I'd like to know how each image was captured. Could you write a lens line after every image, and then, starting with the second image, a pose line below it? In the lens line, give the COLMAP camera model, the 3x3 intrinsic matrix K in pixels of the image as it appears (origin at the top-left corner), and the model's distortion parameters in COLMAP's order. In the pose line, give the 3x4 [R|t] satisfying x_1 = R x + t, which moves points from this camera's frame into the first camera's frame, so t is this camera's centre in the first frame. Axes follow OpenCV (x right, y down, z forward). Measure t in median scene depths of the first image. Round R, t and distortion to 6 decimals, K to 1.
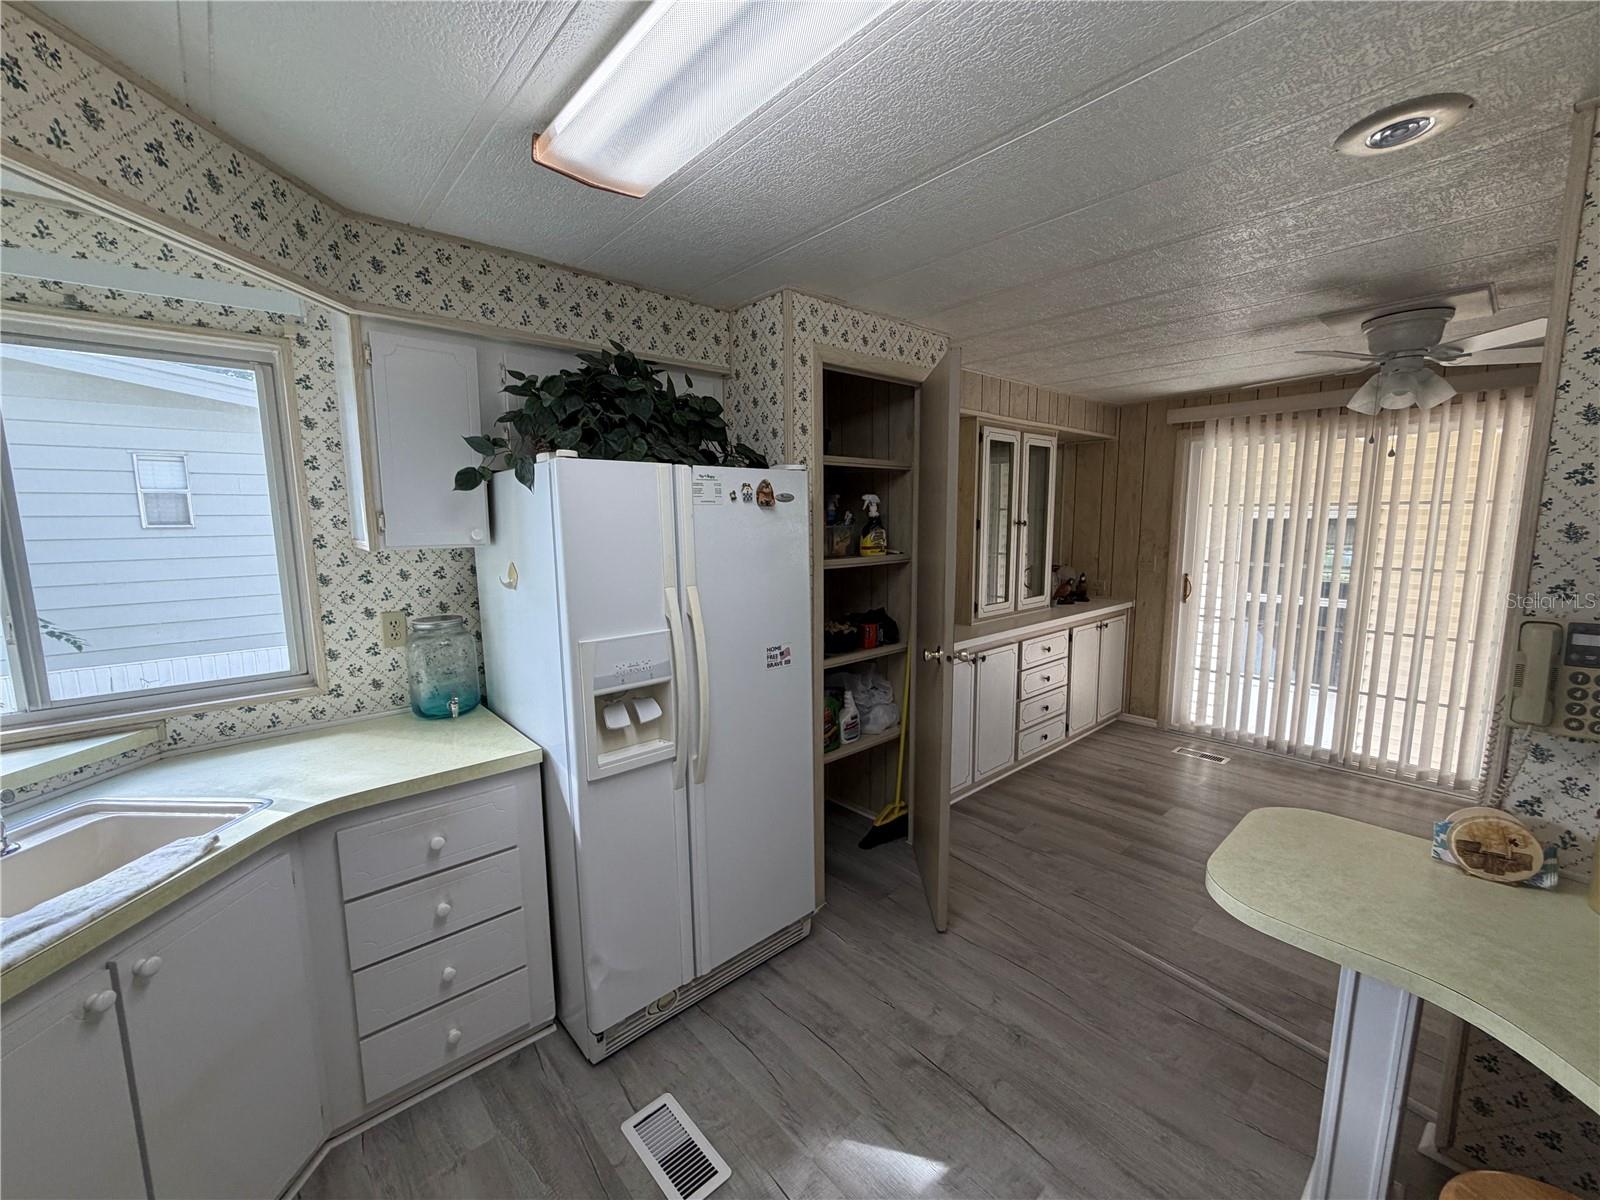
lens RADIAL K [[640.3, 0, 793.8], [0, 640.3, 603.5], [0, 0, 1]] dist [-0.000533, 0.000050]
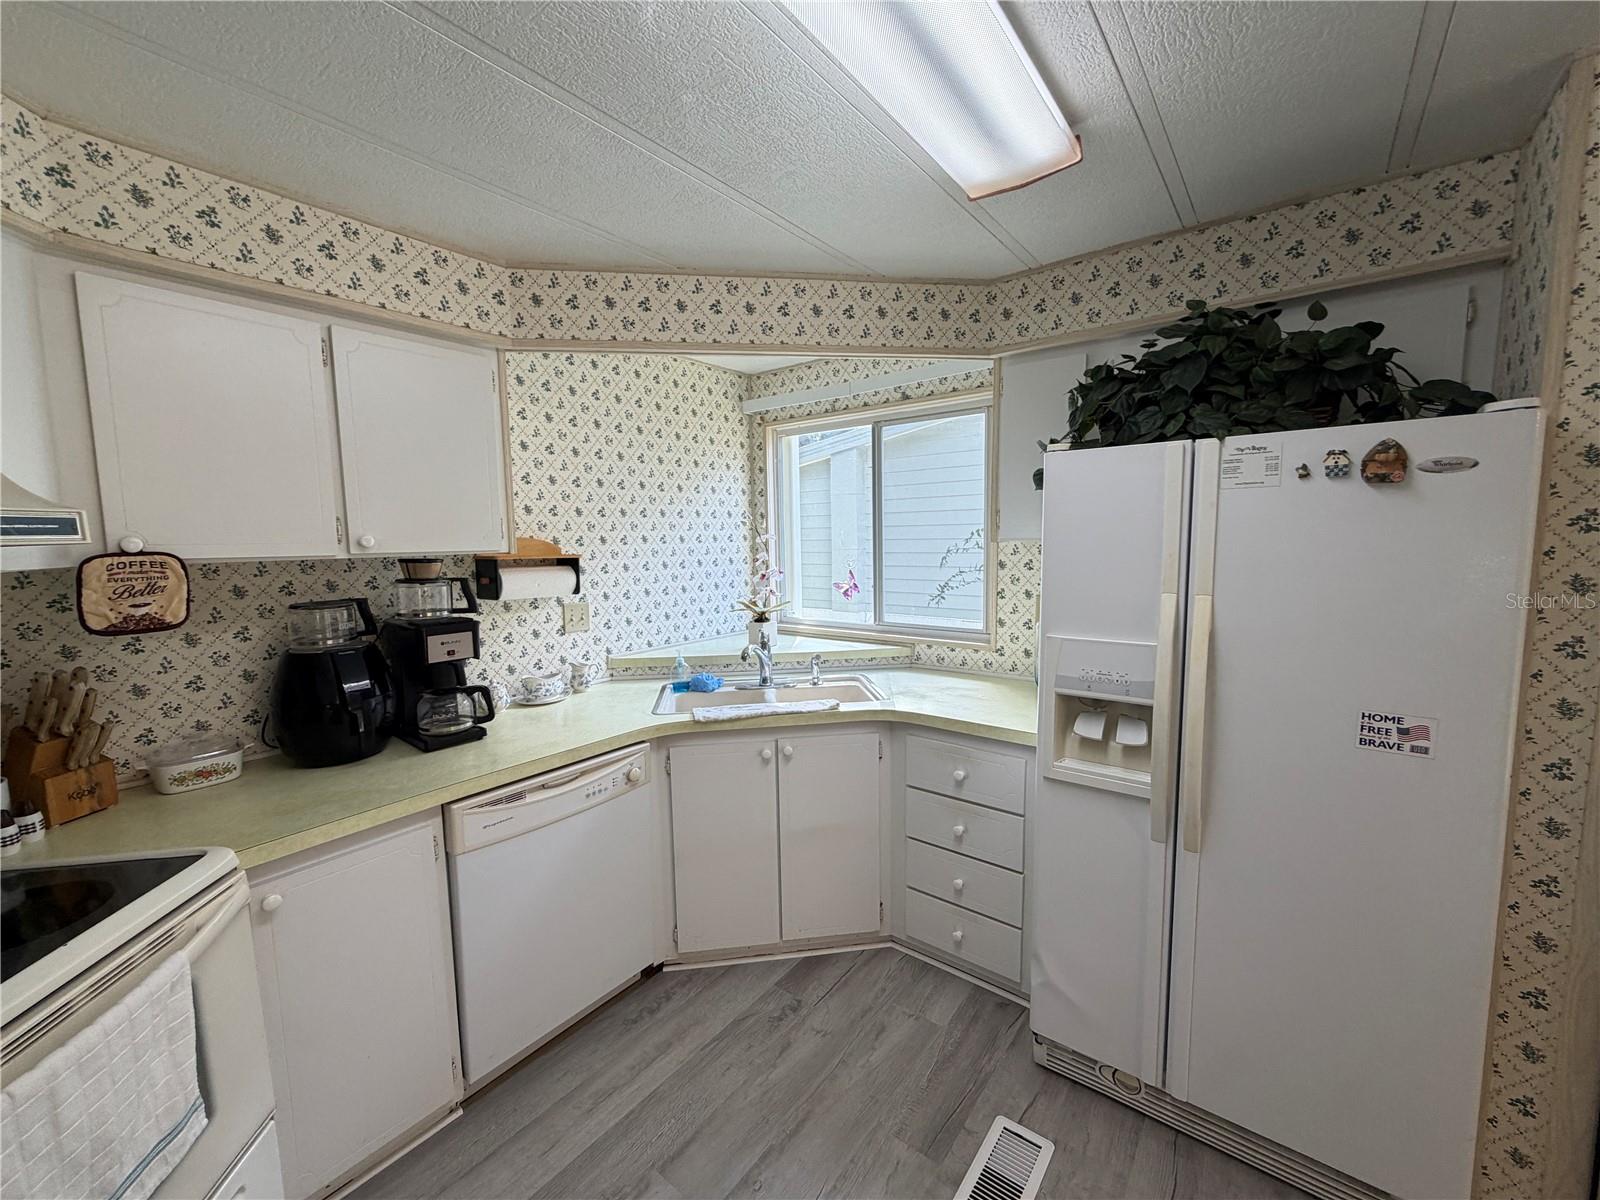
lens RADIAL K [[644.4, 0, 797.3], [0, 644.4, 602.0], [0, 0, 1]] dist [-0.000936, 0.000208]
pose [[0.173952, 0.108547, -0.978753, 0.500354], [-0.115171, 0.989328, 0.089251, -0.031223], [0.977996, 0.097198, 0.184597, 0.367423]]
